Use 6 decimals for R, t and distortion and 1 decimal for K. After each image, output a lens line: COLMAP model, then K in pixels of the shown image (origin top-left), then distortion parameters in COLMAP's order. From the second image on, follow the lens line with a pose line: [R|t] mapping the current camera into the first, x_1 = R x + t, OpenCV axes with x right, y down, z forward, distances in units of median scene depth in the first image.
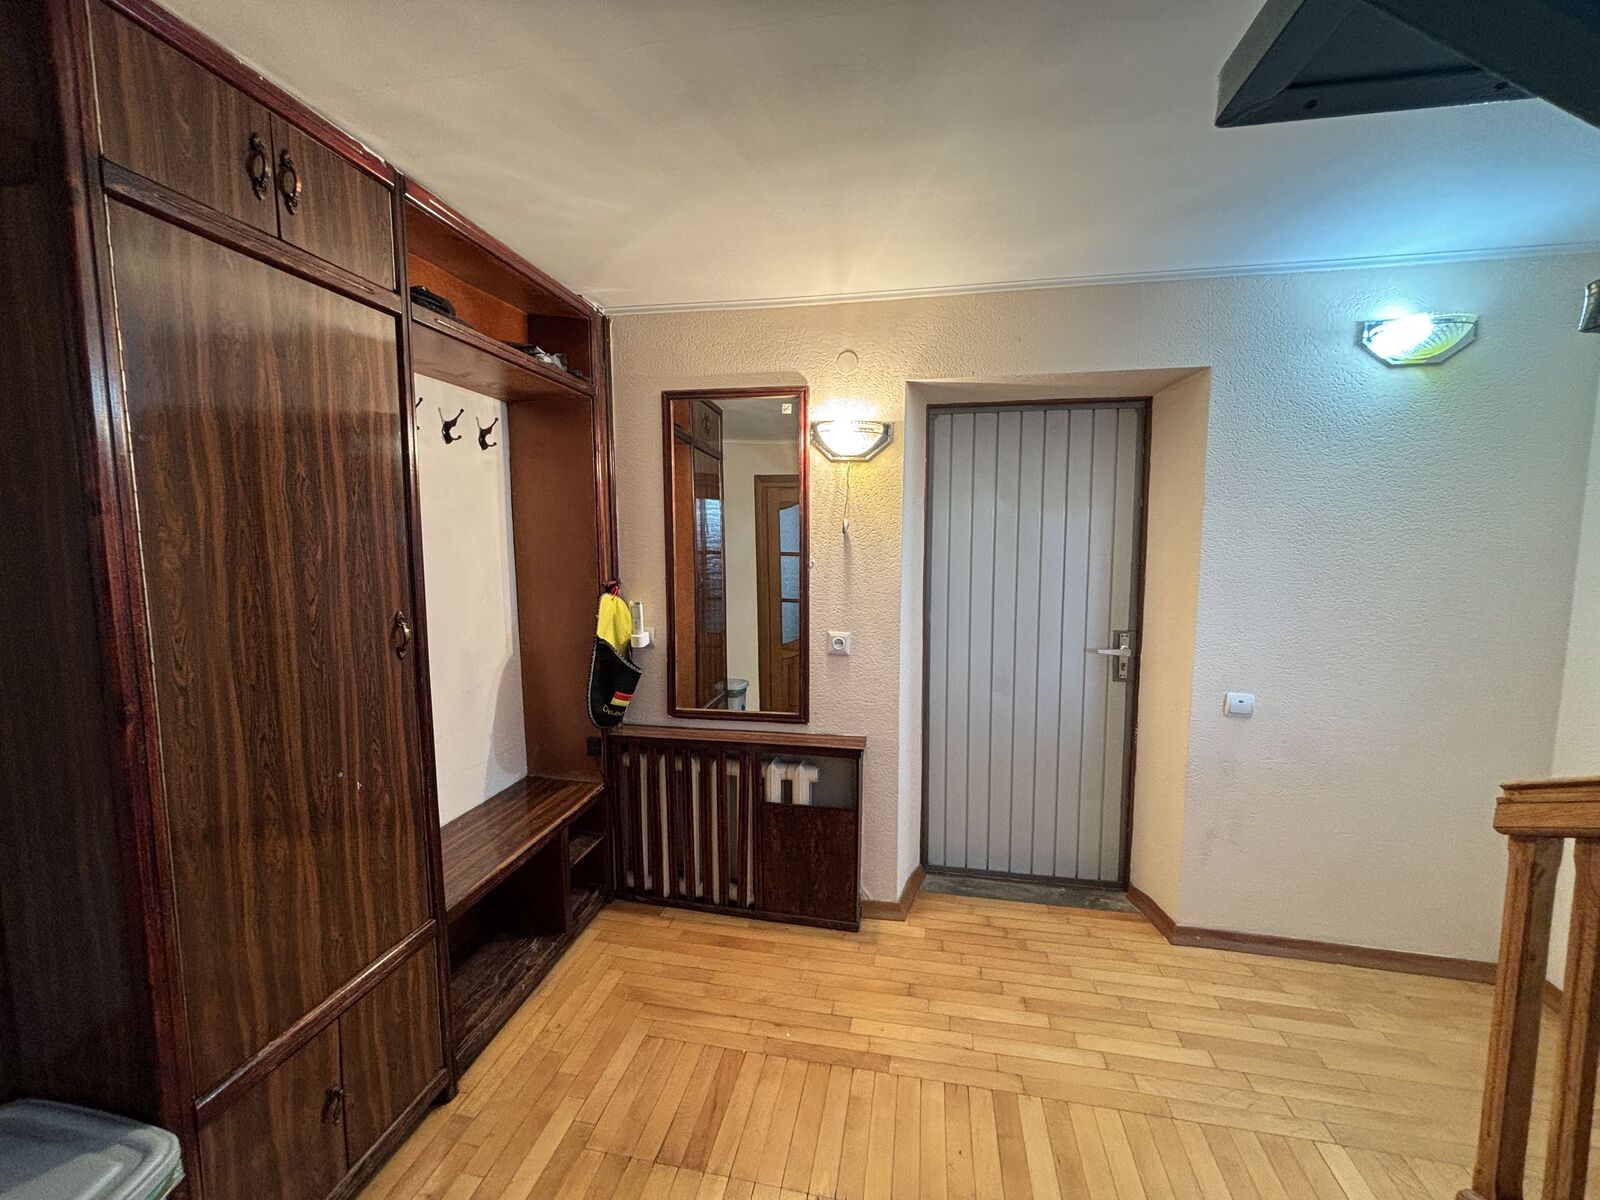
lens RADIAL K [[643.3, 0, 799.2], [0, 643.3, 594.8], [0, 0, 1]] dist [-0.001040, -0.000236]
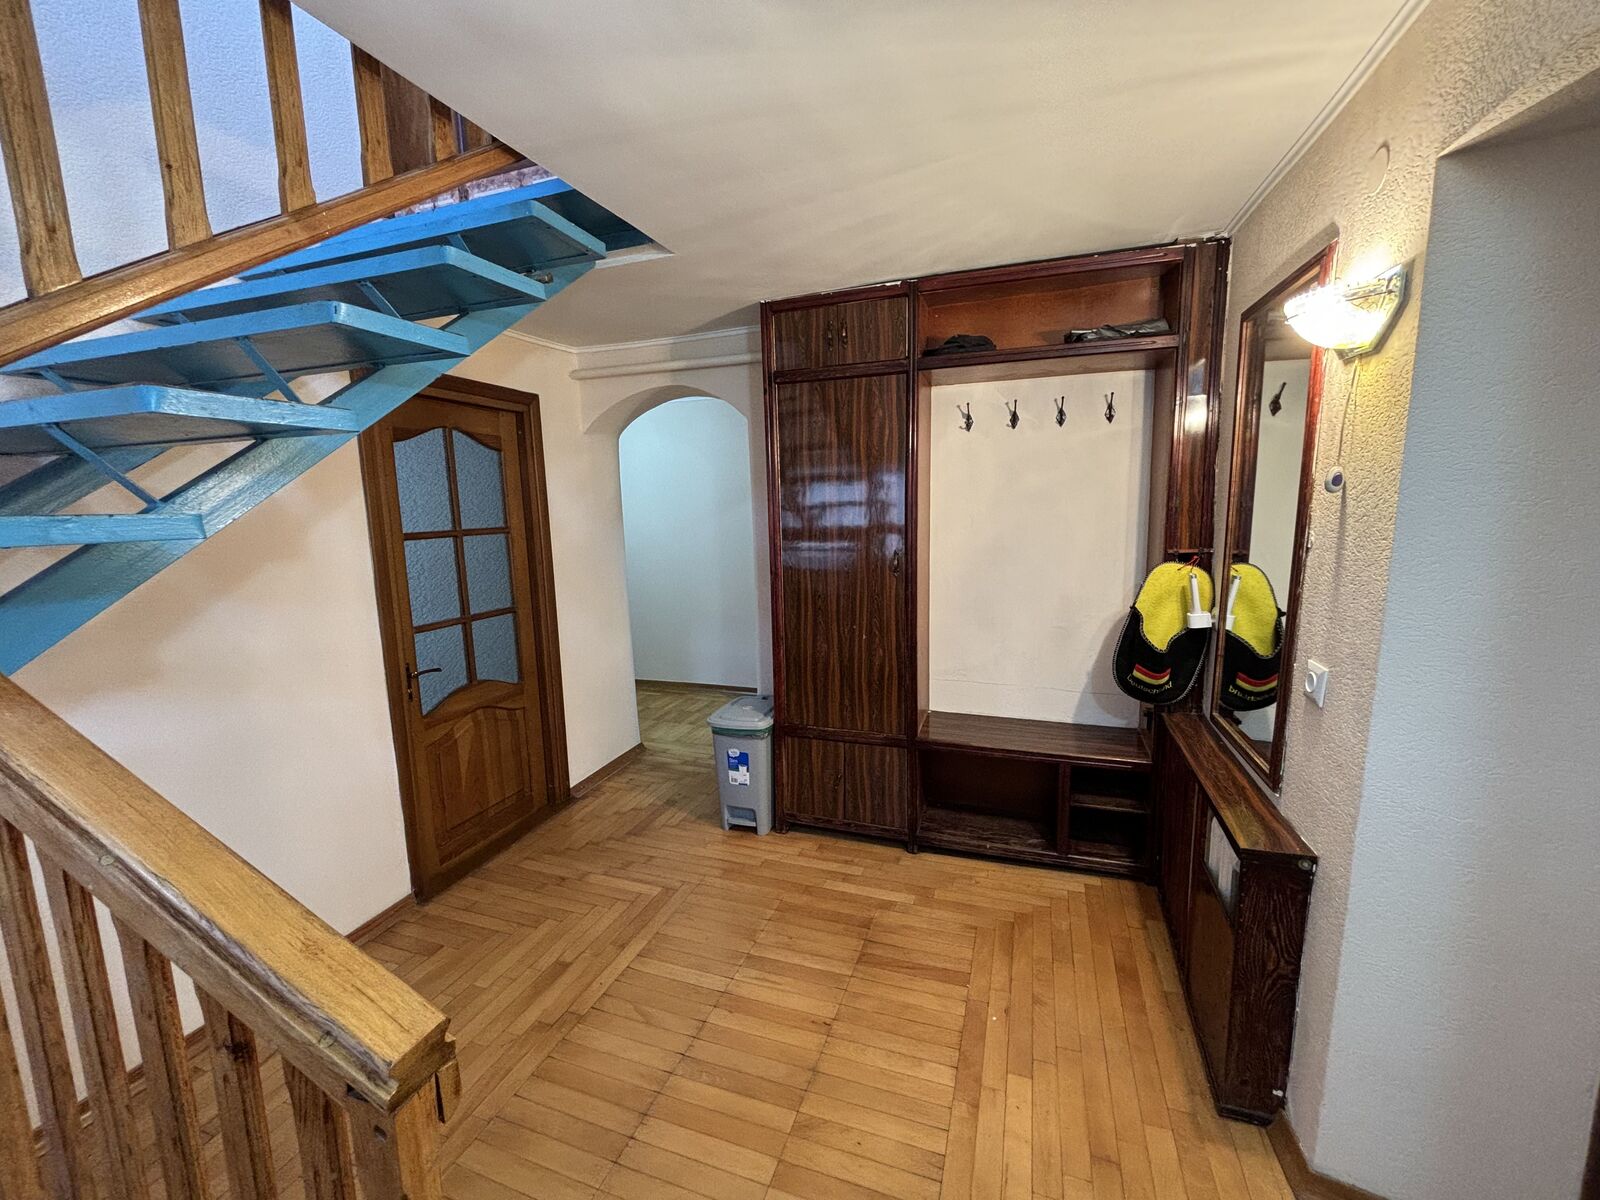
lens RADIAL K [[643.3, 0, 799.2], [0, 643.3, 594.8], [0, 0, 1]] dist [-0.001040, -0.000236]
pose [[-0.140354, 0.141374, -0.979956, 0.922477], [-0.067410, 0.986092, 0.151914, -0.079800], [0.987804, 0.087381, -0.128872, 0.806181]]
